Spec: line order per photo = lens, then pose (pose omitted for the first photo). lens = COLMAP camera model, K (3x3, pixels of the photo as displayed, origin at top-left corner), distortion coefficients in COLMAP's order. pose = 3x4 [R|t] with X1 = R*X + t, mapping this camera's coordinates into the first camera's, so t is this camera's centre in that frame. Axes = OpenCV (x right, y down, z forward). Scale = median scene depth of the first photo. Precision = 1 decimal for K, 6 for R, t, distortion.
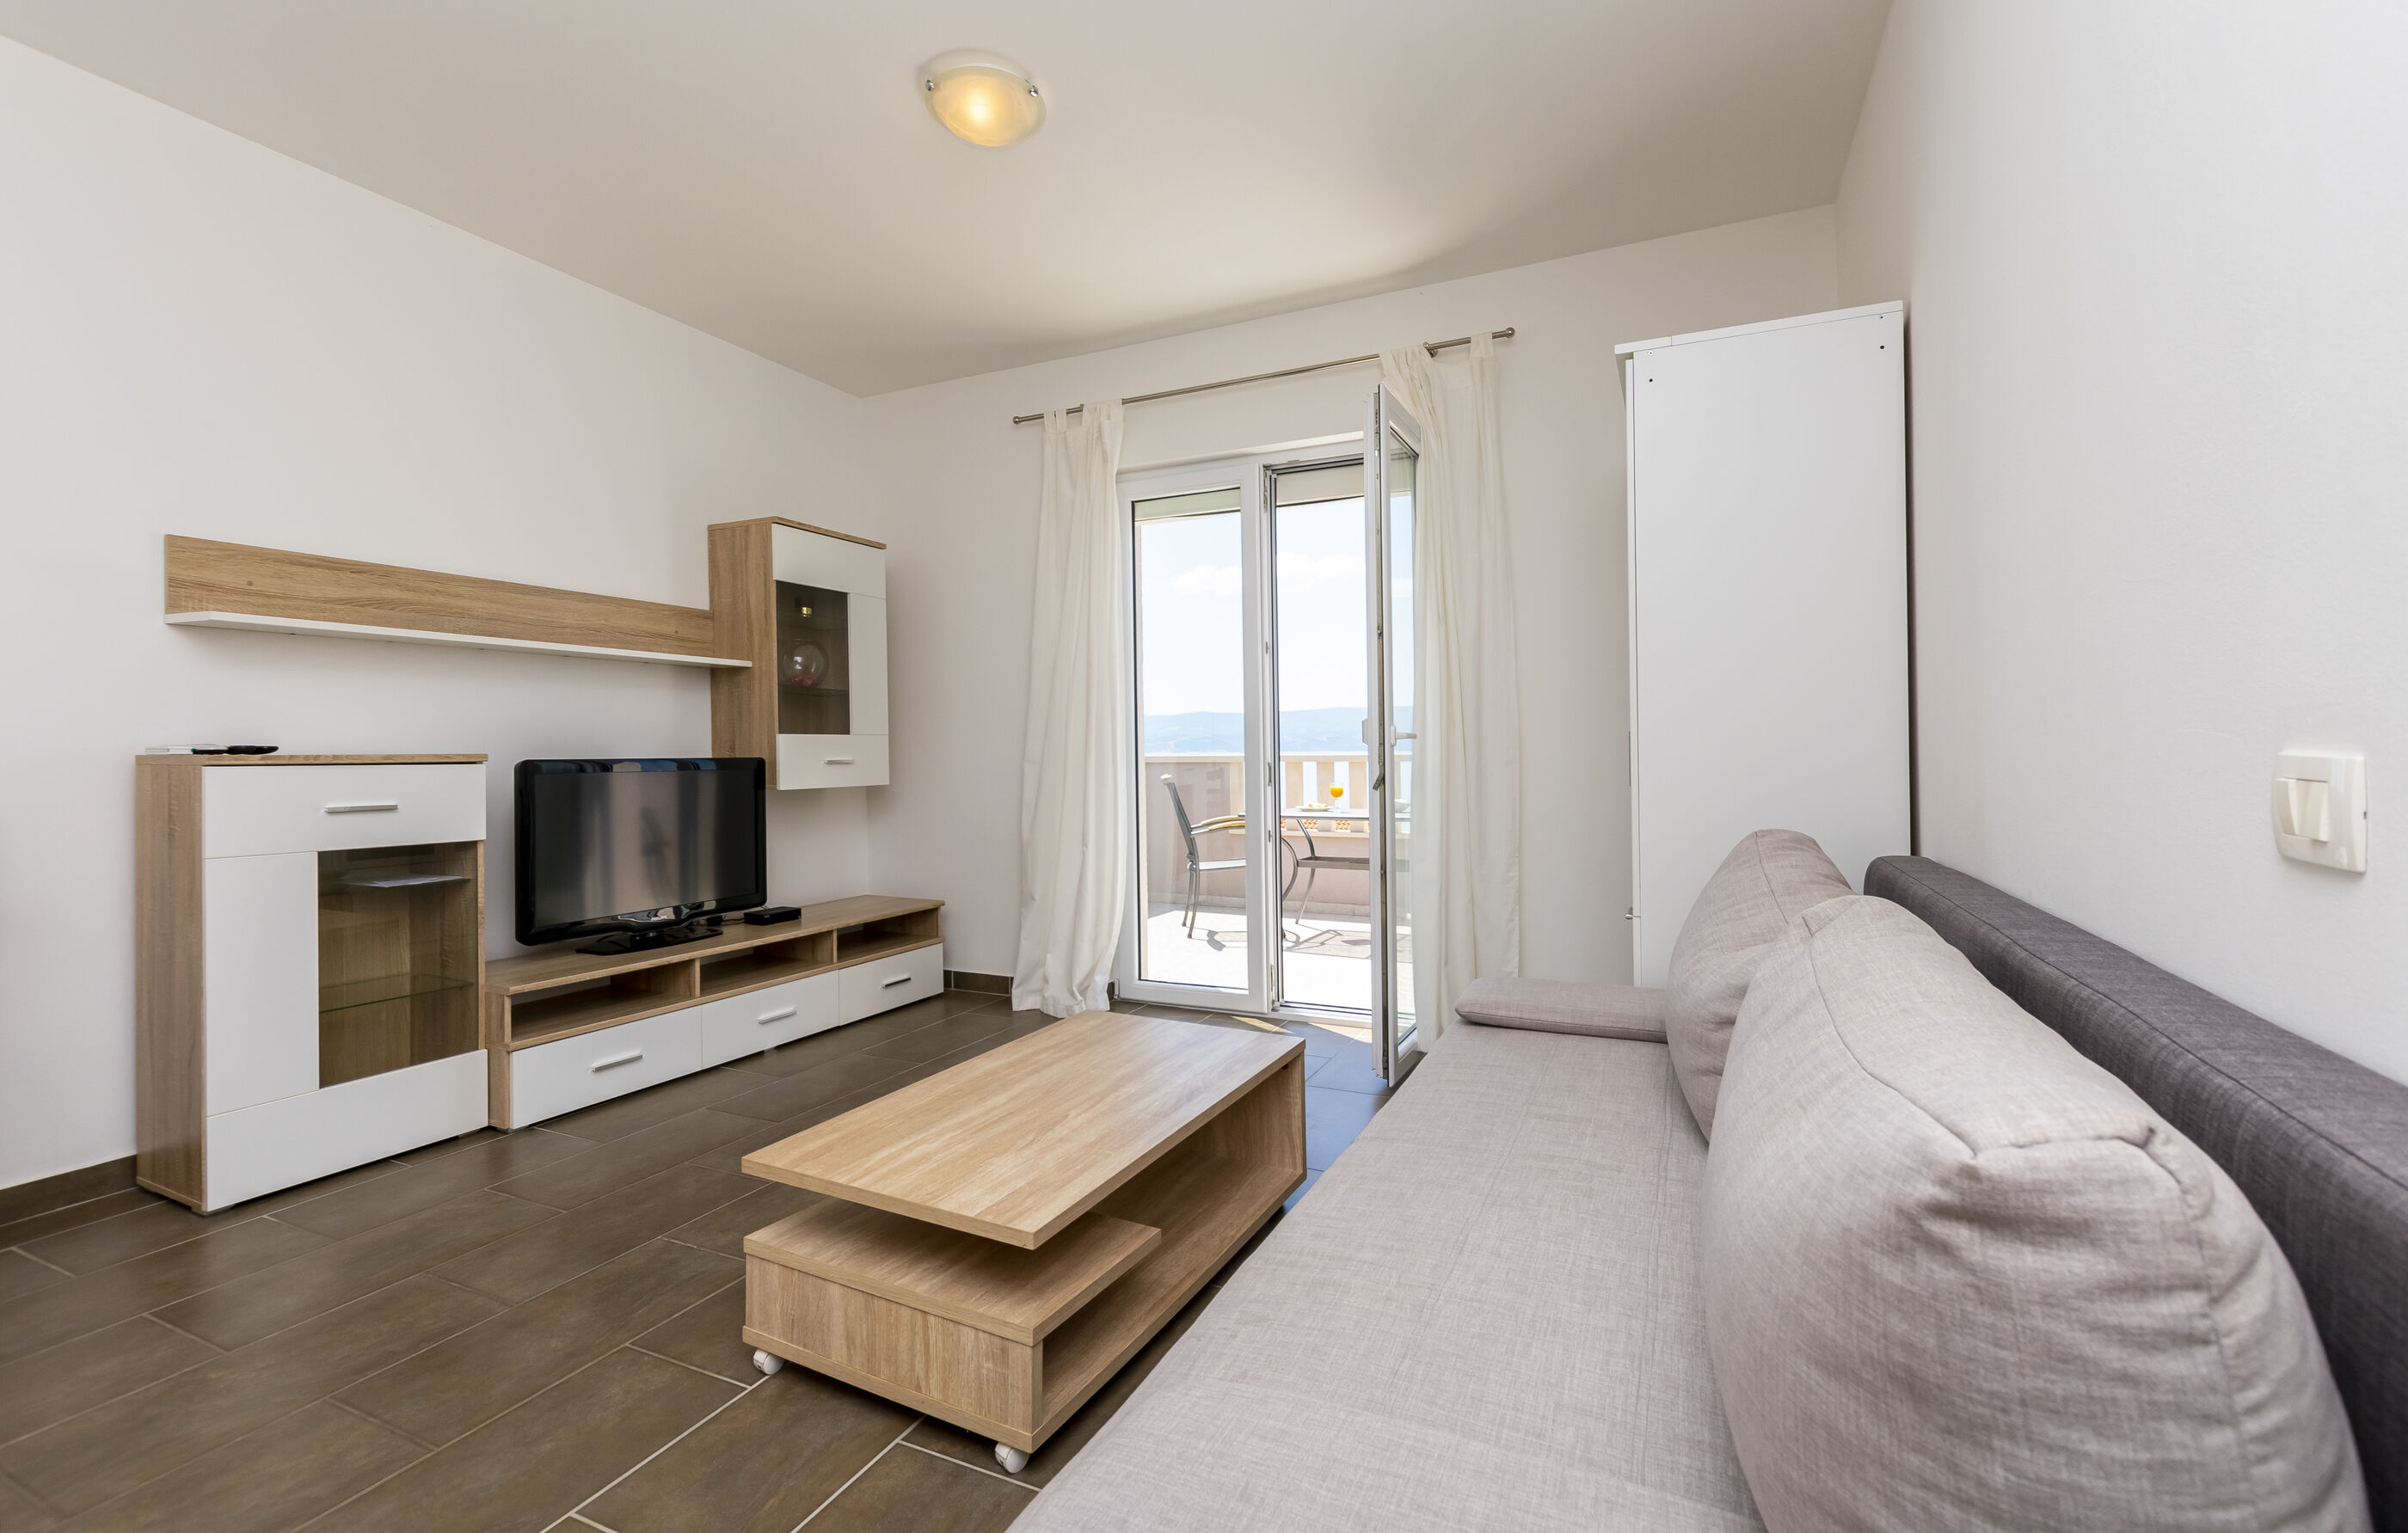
lens RADIAL K [[1067.5, 0, 1193.3], [0, 1067.5, 749.9], [0, 0, 1]] dist [0.003293, 0.000125]
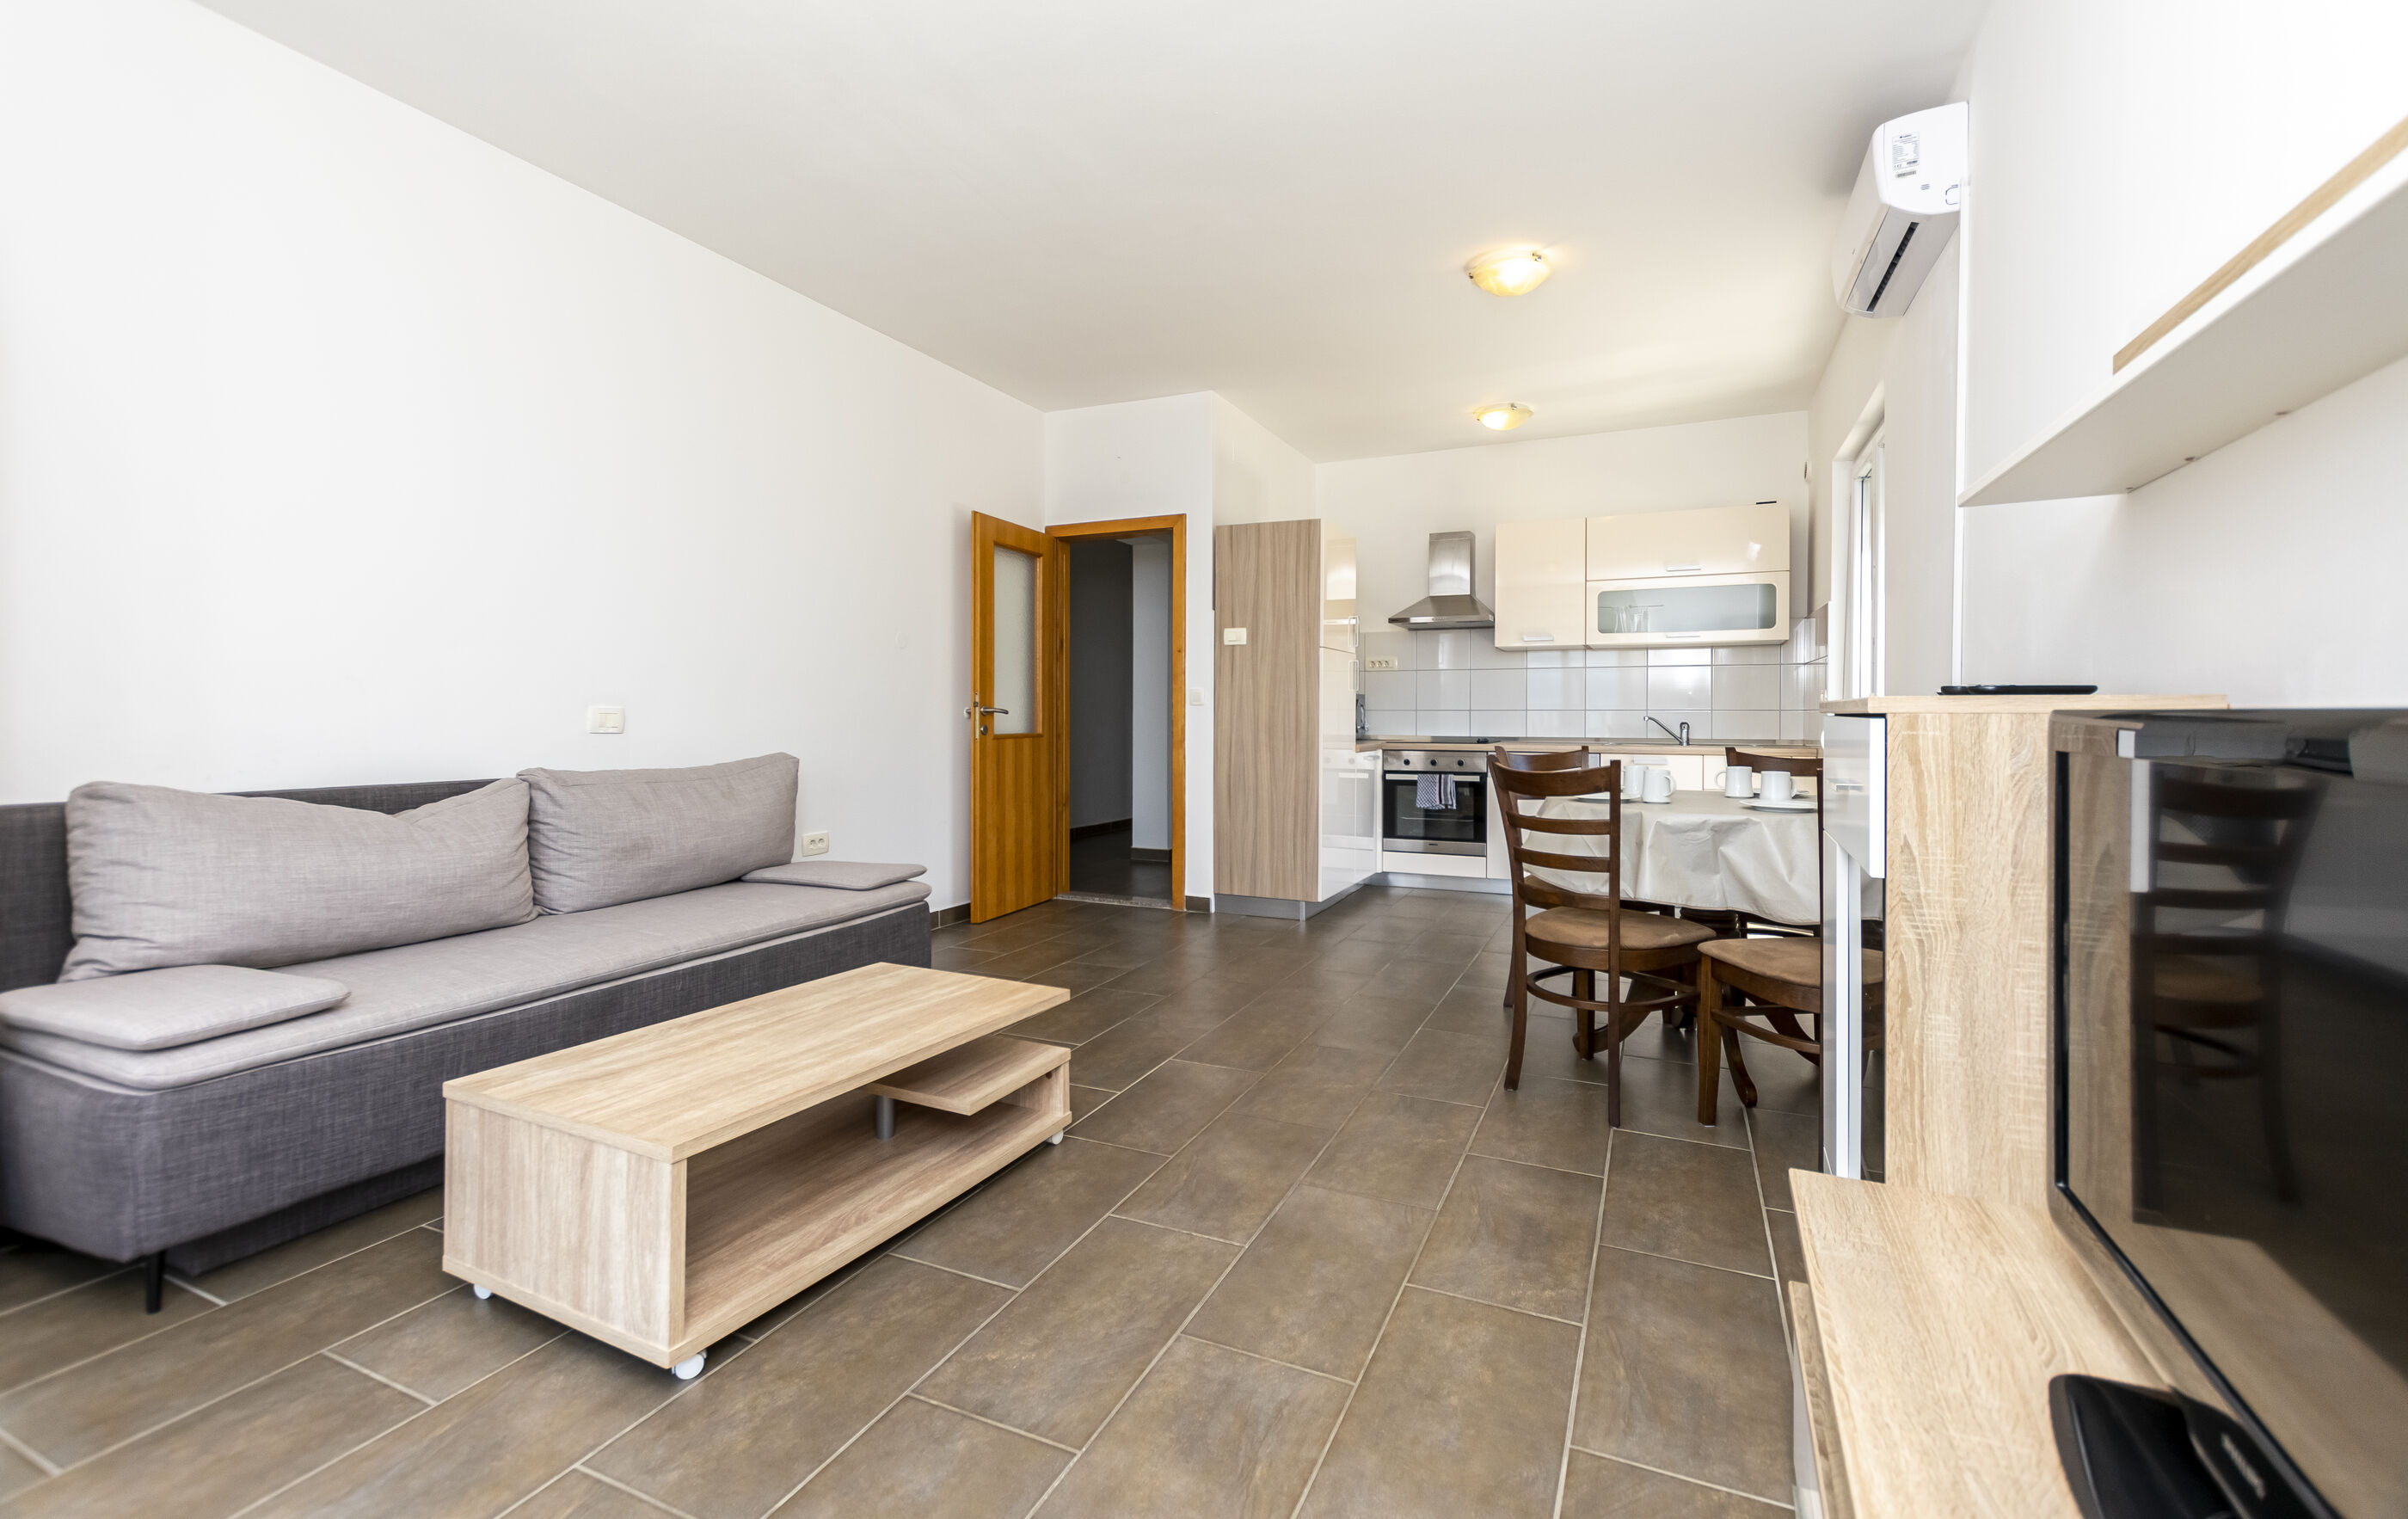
lens RADIAL K [[1041.7, 0, 1184.5], [0, 1041.7, 759.9], [0, 0, 1]] dist [0.002659, -0.000333]
pose [[-0.999990, 0.003293, -0.003005, -0.413810], [0.003160, 0.999062, 0.043195, 0.012948], [0.003145, 0.043185, -0.999062, 1.716689]]
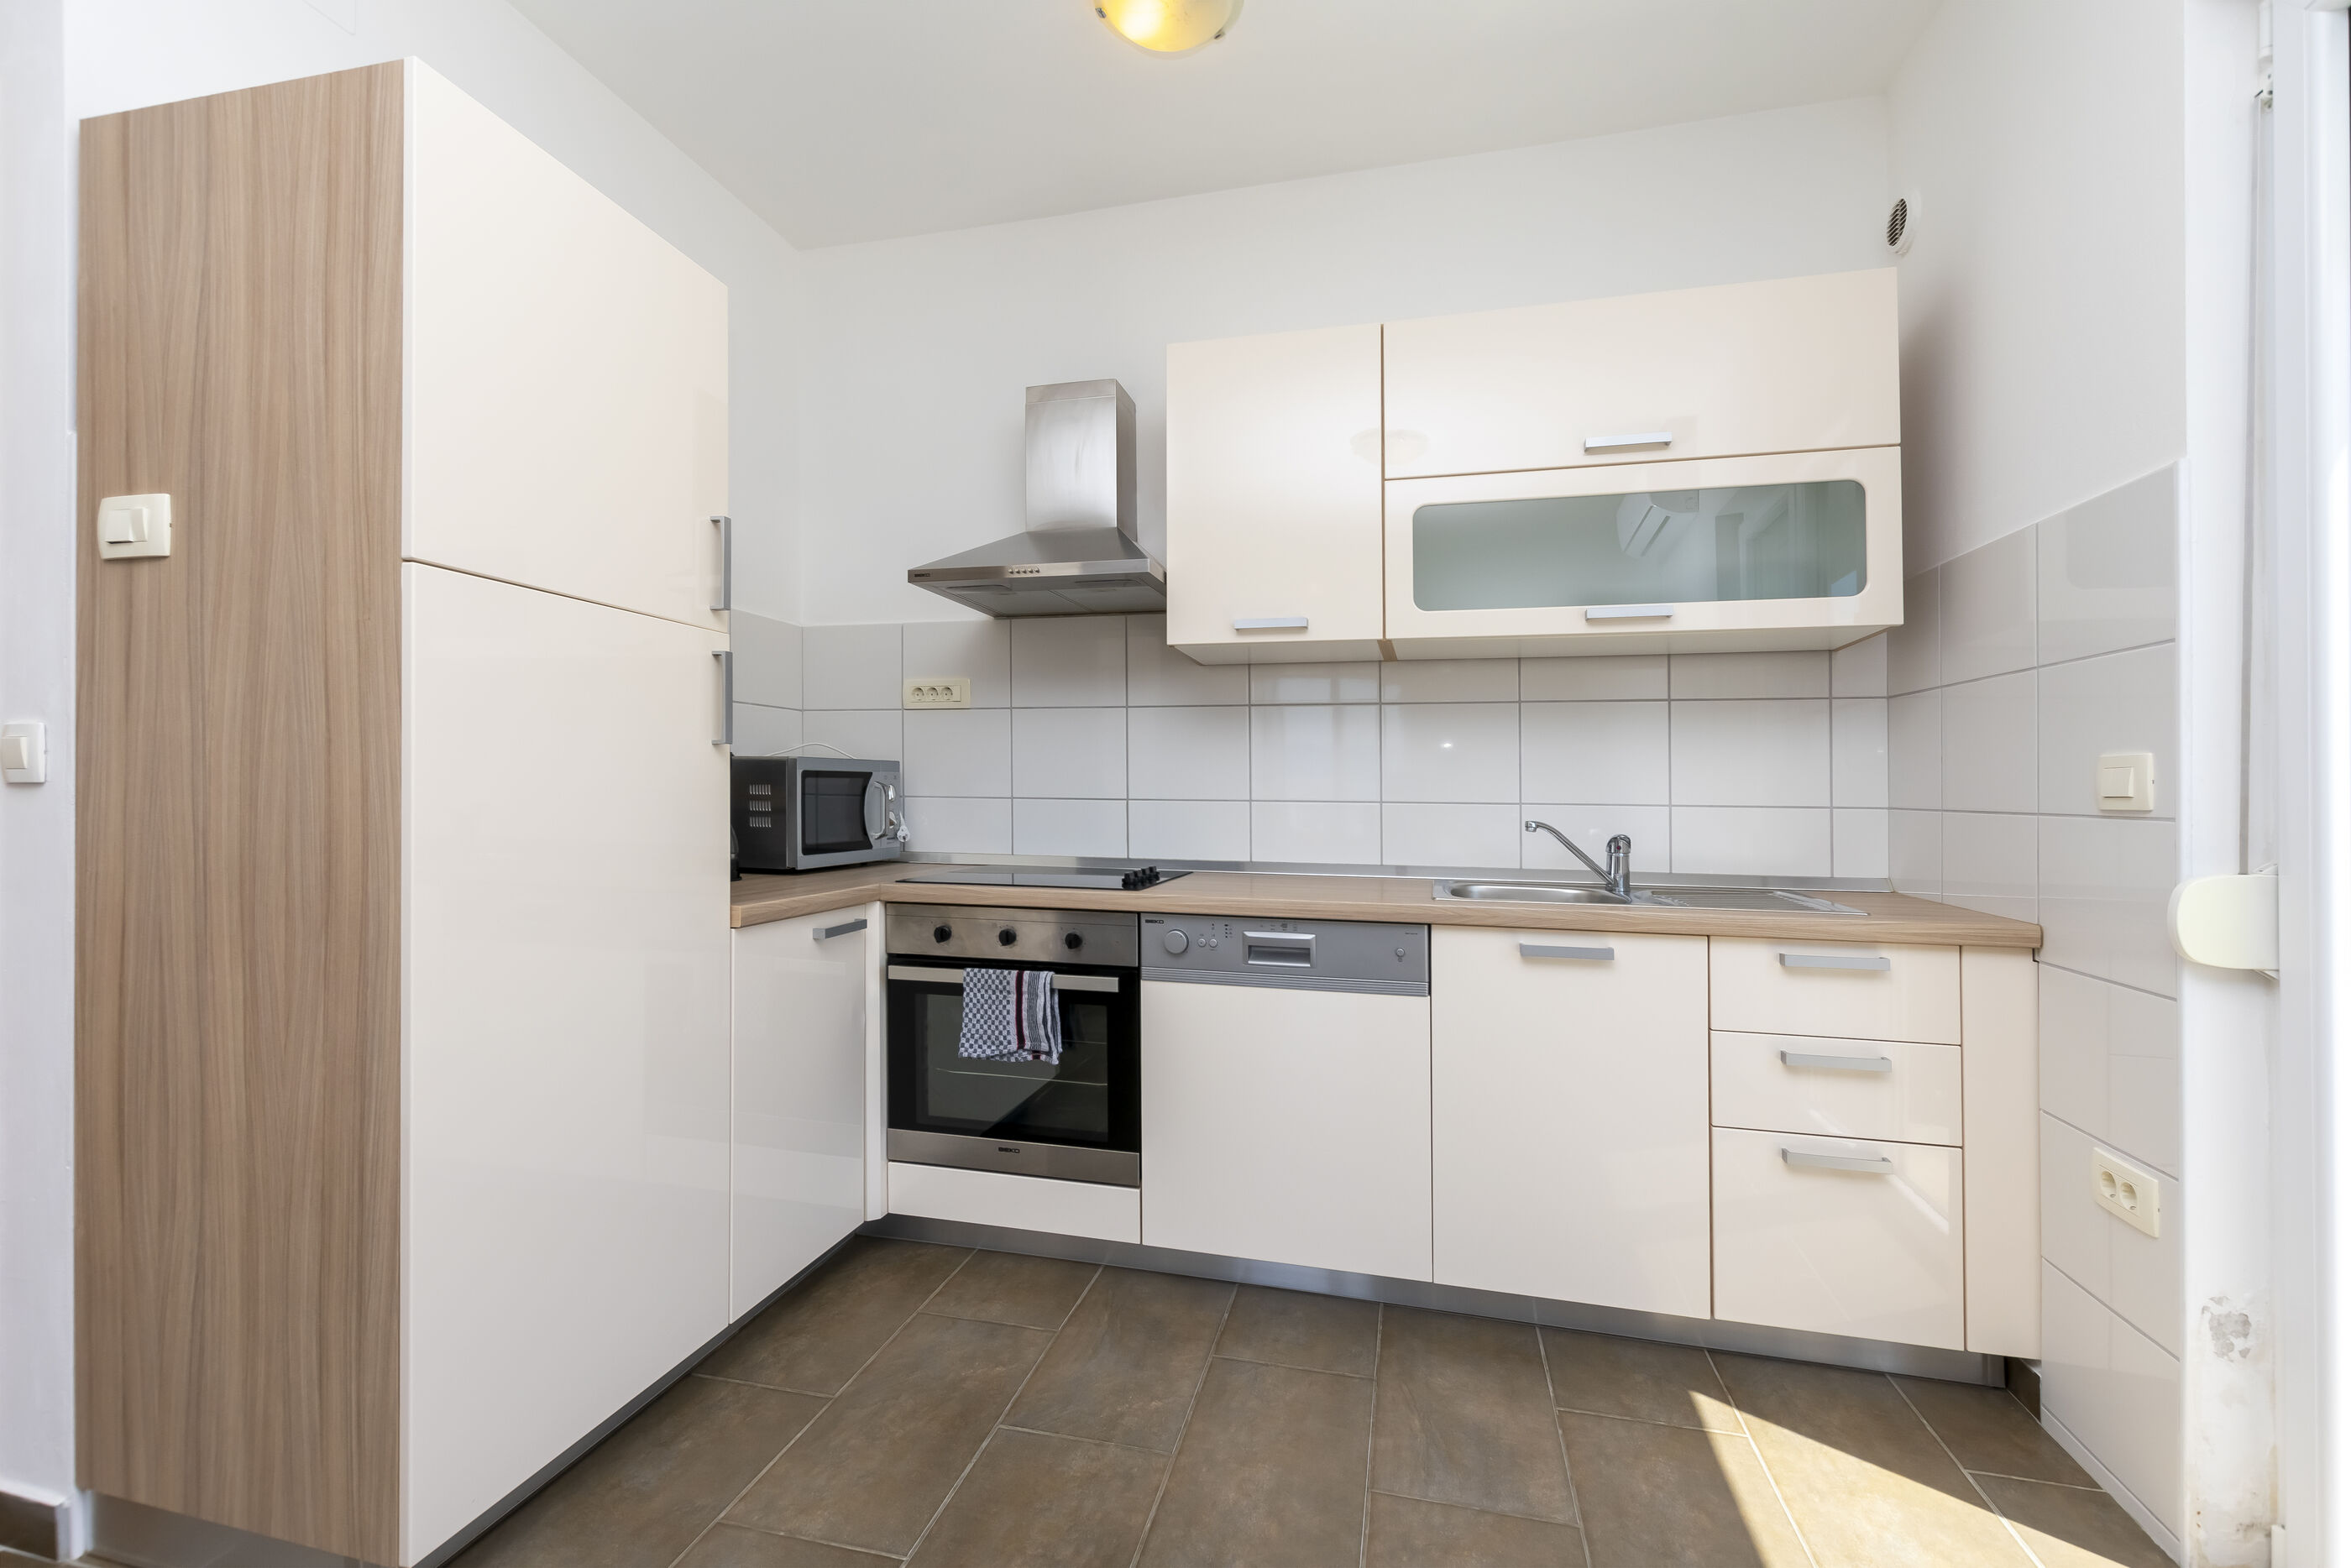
lens RADIAL K [[1037.8, 0, 1179.6], [0, 1037.8, 785.4], [0, 0, 1]] dist [-0.000614, -0.001059]
pose [[-0.981679, -0.004552, -0.190490, -0.977195], [-0.003079, 0.999963, -0.008031, -0.002906], [0.190519, -0.007297, -0.981656, 0.221469]]
